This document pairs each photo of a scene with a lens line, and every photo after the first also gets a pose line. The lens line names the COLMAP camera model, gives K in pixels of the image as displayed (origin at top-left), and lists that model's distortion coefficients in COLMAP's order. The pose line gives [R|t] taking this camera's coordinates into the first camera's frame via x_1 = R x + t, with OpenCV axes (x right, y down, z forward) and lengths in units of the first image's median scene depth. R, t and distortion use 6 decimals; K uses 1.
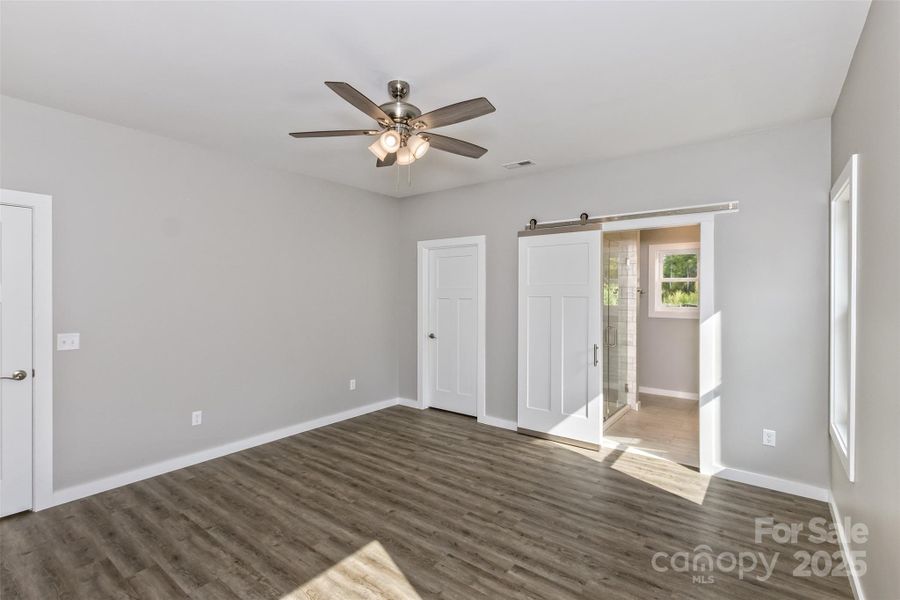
lens RADIAL K [[422.8, 0, 446.4], [0, 422.8, 294.7], [0, 0, 1]] dist [0.001783, -0.000037]
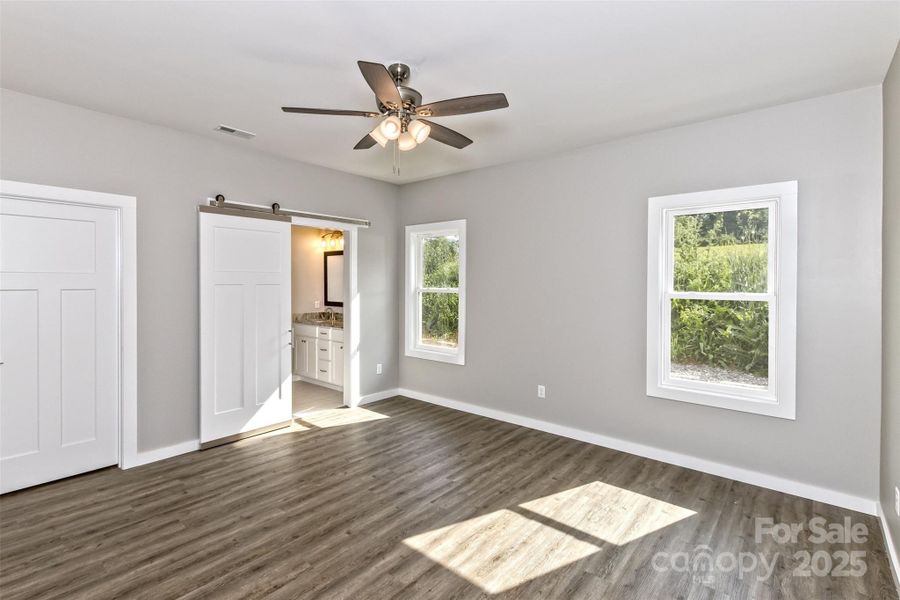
lens RADIAL K [[422.8, 0, 446.4], [0, 422.8, 294.7], [0, 0, 1]] dist [0.001783, -0.000037]
pose [[0.048468, -0.033598, 0.998259, -0.917238], [0.001495, 0.999435, 0.033565, -0.005358], [-0.998824, -0.000135, 0.048491, 0.714900]]
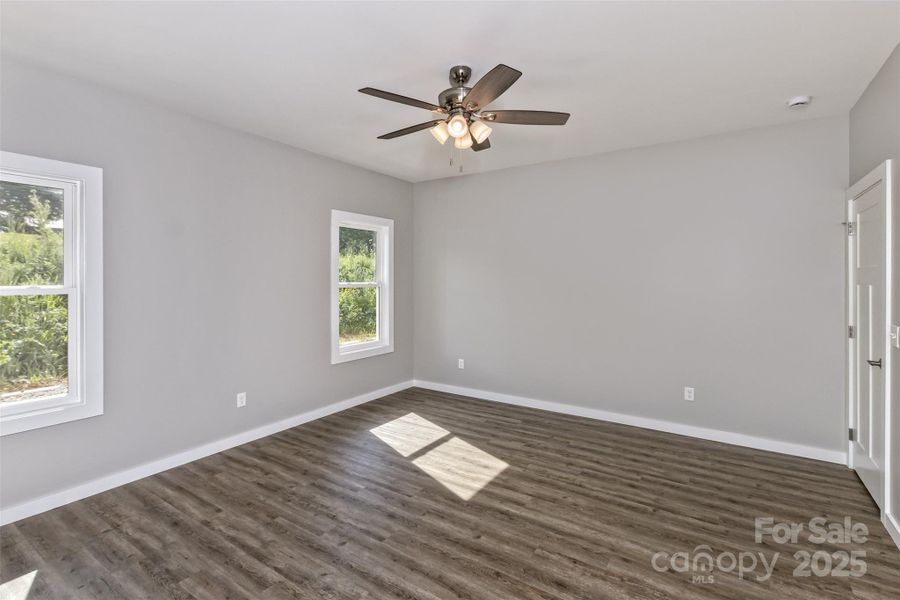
lens RADIAL K [[414.6, 0, 445.4], [0, 414.6, 278.3], [0, 0, 1]] dist [0.002602, 0.000146]
pose [[-0.998394, -0.006037, -0.056335, -0.017330], [-0.006193, 0.999977, 0.002589, 0.013063], [0.056318, 0.002933, -0.998409, 1.690721]]
